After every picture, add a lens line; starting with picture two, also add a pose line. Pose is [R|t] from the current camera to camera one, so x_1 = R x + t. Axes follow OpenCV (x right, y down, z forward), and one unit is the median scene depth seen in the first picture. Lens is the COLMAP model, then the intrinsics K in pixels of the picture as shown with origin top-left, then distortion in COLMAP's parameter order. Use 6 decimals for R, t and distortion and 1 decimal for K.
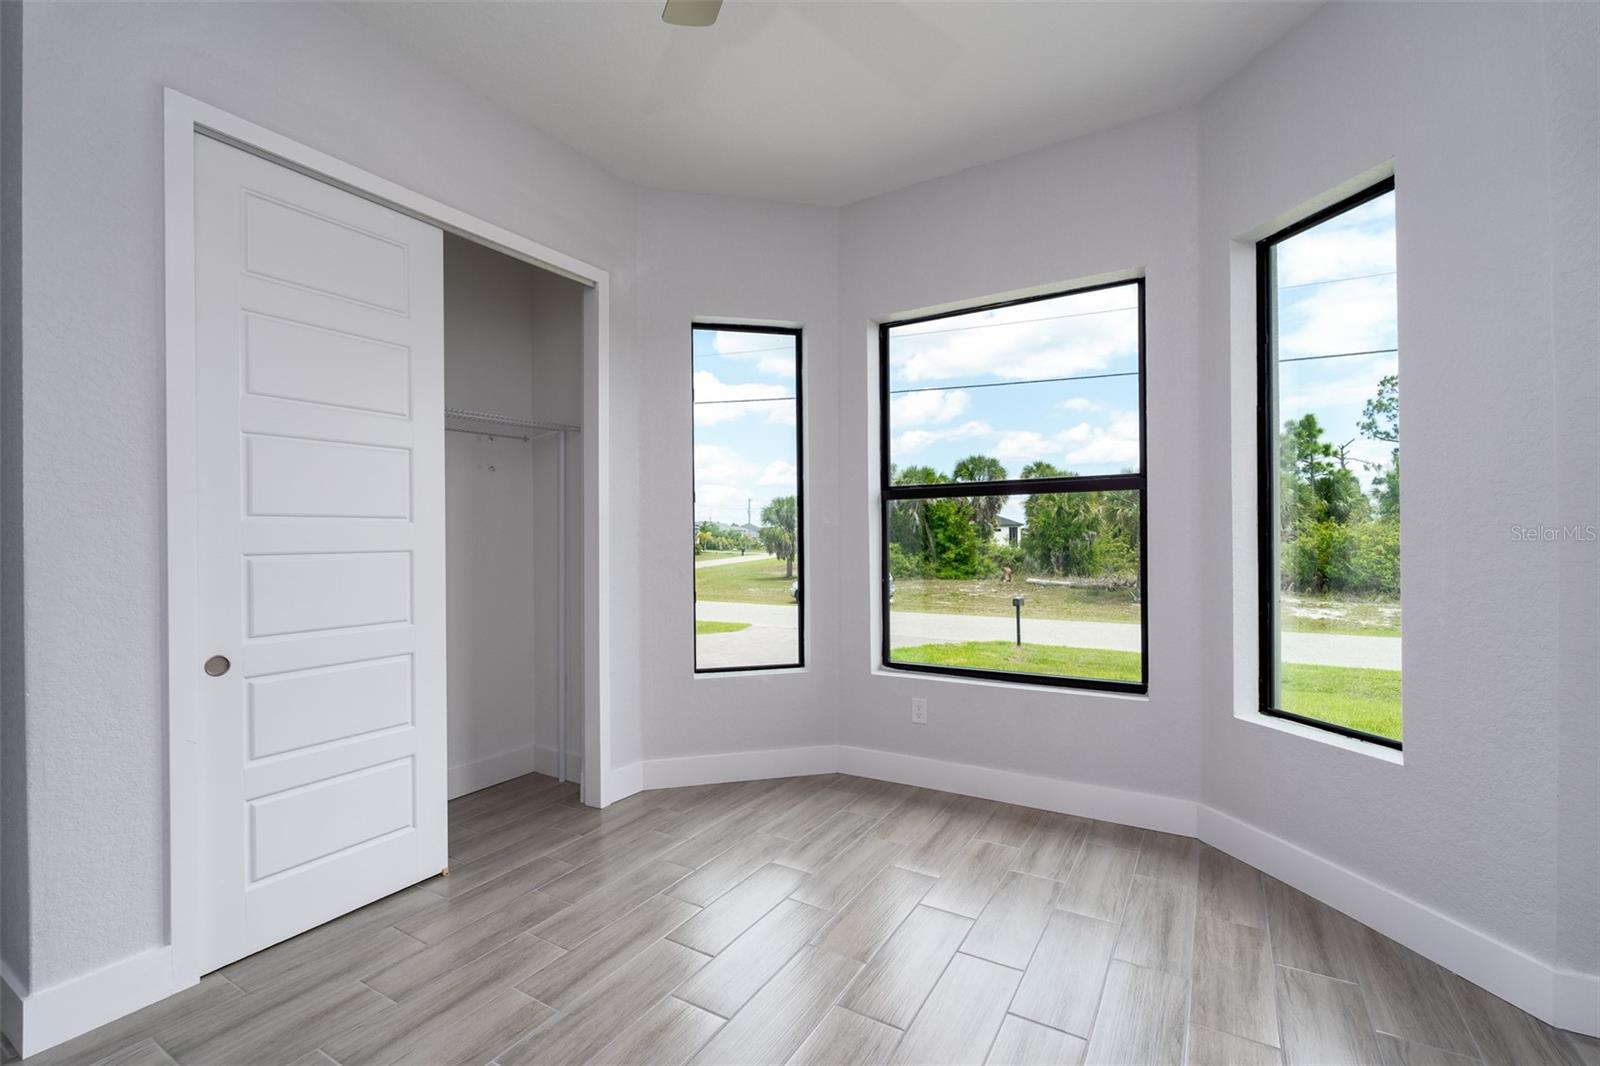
lens RADIAL K [[703.4, 0, 808.8], [0, 703.4, 534.7], [0, 0, 1]] dist [-0.007566, 0.001327]
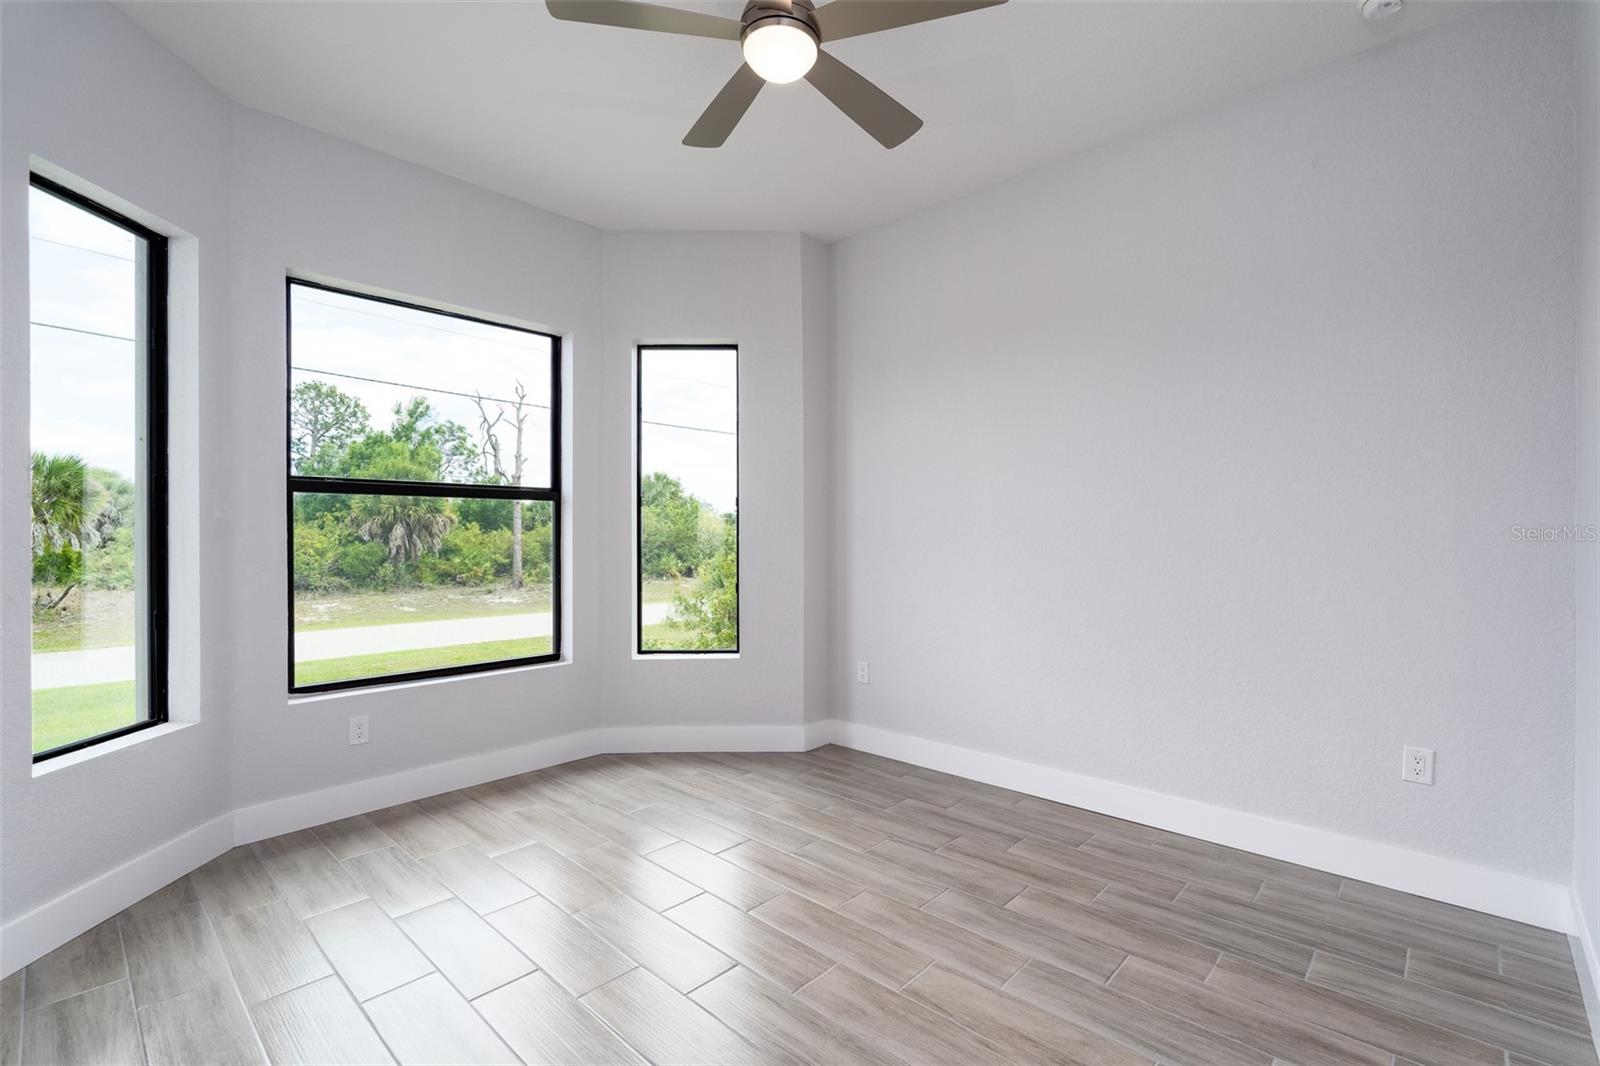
lens RADIAL K [[703.4, 0, 779.4], [0, 703.4, 532.9], [0, 0, 1]] dist [-0.007566, 0.001327]
pose [[0.245712, 0.007643, 0.969313, -0.698473], [-0.000480, 0.999970, -0.007763, 0.004792], [-0.969343, 0.001442, 0.245709, 0.305621]]
